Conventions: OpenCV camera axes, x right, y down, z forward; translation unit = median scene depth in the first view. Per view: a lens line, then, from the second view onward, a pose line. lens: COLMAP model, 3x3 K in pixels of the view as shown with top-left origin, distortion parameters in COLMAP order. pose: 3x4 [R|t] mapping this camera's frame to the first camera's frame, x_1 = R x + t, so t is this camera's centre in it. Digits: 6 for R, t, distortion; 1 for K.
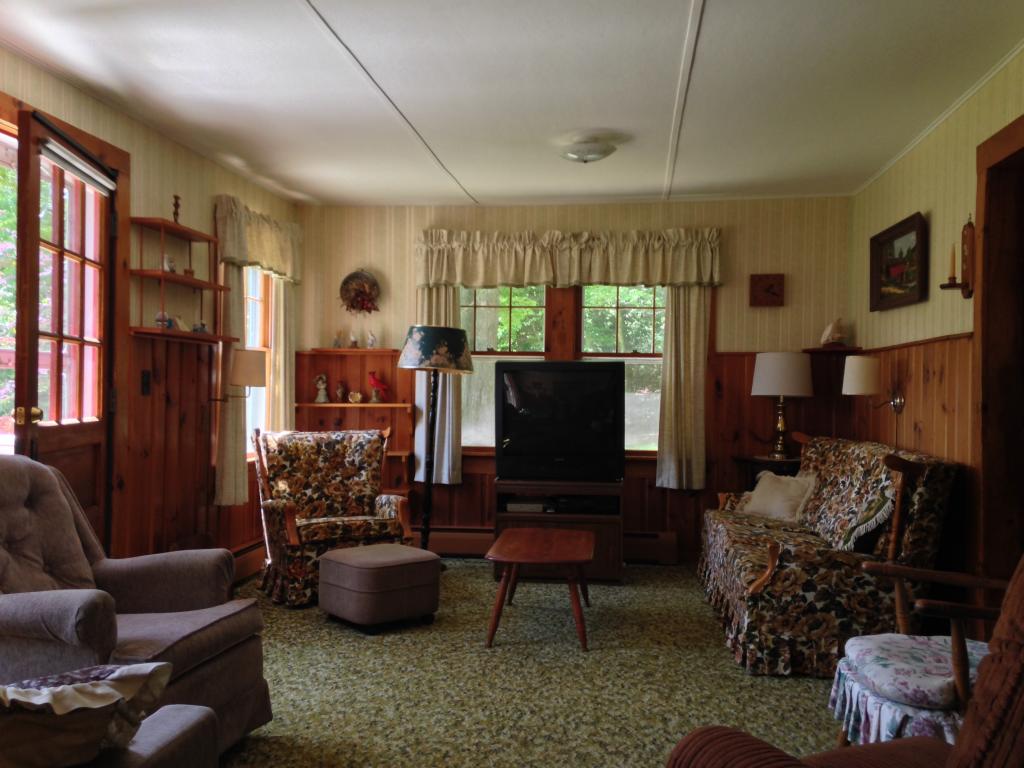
lens RADIAL K [[940.1, 0, 512.0], [0, 940.1, 384.0], [0, 0, 1]] dist [0.077615, -0.001497]
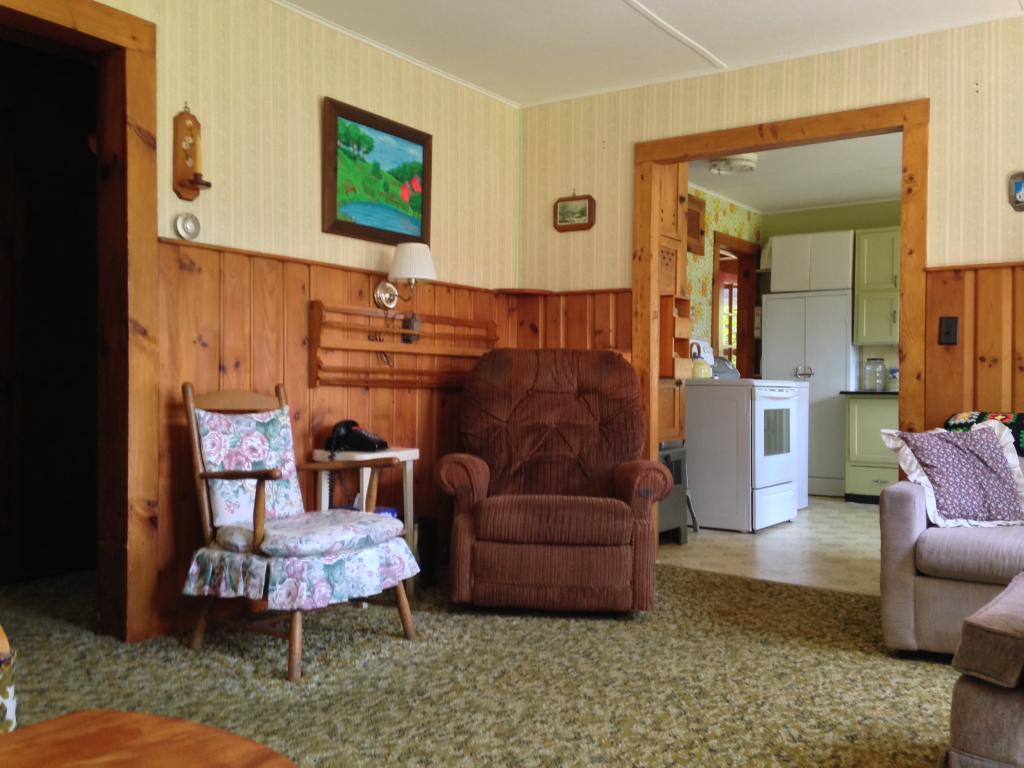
lens RADIAL K [[940.1, 0, 512.0], [0, 940.1, 384.0], [0, 0, 1]] dist [0.077615, -0.001497]
pose [[-0.889683, -0.020925, 0.456099, -0.228138], [-0.024709, 0.999692, -0.002334, 0.067988], [-0.455910, -0.013346, -0.889926, 1.325791]]
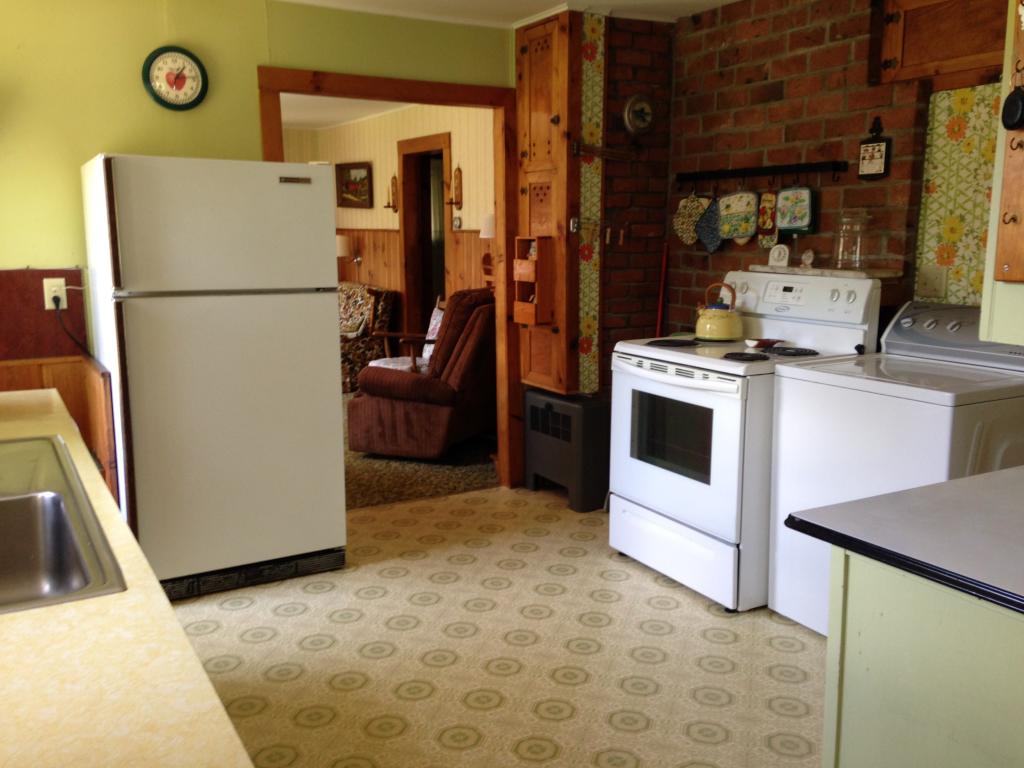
lens RADIAL K [[940.1, 0, 512.0], [0, 940.1, 384.0], [0, 0, 1]] dist [0.077615, -0.001497]
pose [[0.805037, -0.103629, 0.584103, -0.584292], [-0.000945, 0.984399, 0.175949, -0.084627], [-0.593224, -0.142197, 0.792379, -0.877013]]
